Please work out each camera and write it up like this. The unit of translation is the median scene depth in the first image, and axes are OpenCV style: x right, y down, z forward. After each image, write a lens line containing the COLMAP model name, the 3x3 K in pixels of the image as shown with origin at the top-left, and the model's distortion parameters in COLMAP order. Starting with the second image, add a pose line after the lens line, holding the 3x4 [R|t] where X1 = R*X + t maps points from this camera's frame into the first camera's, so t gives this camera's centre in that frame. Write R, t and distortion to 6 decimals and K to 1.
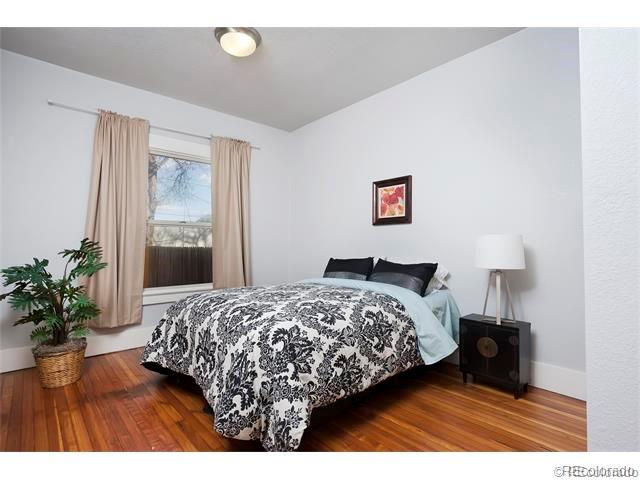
lens RADIAL K [[329.6, 0, 321.3], [0, 329.6, 241.2], [0, 0, 1]] dist [0.006998, 0.000747]
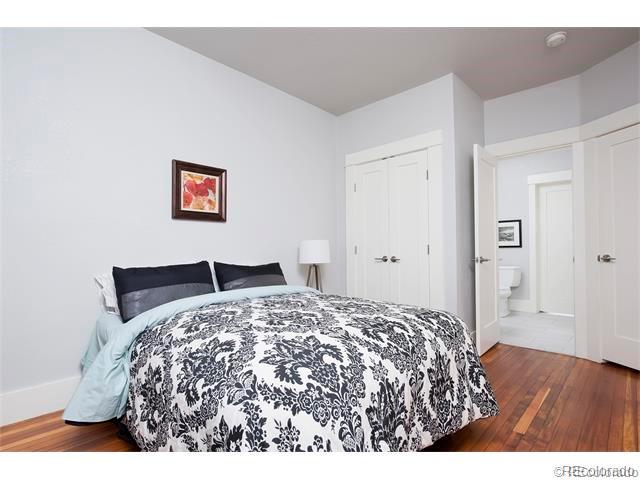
lens RADIAL K [[329.6, 0, 320.4], [0, 329.6, 240.0], [0, 0, 1]] dist [0.006998, 0.000747]
pose [[-0.068608, 0.020851, 0.997426, -0.645047], [-0.021023, 0.999529, -0.022341, 0.010132], [-0.997422, -0.022502, -0.068137, 0.778420]]
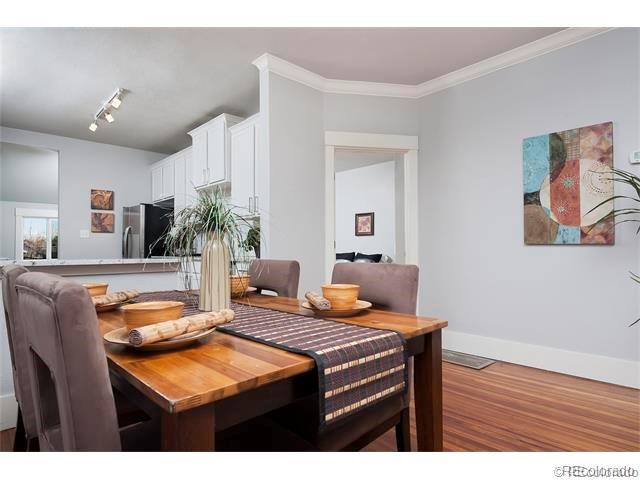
lens RADIAL K [[377.7, 0, 322.1], [0, 377.7, 239.9], [0, 0, 1]] dist [0.004322, -0.000218]
pose [[0.999579, -0.002819, 0.028883, -0.114987], [0.002792, 0.999996, 0.000984, -0.028945], [-0.028886, -0.000903, 0.999582, -1.329279]]
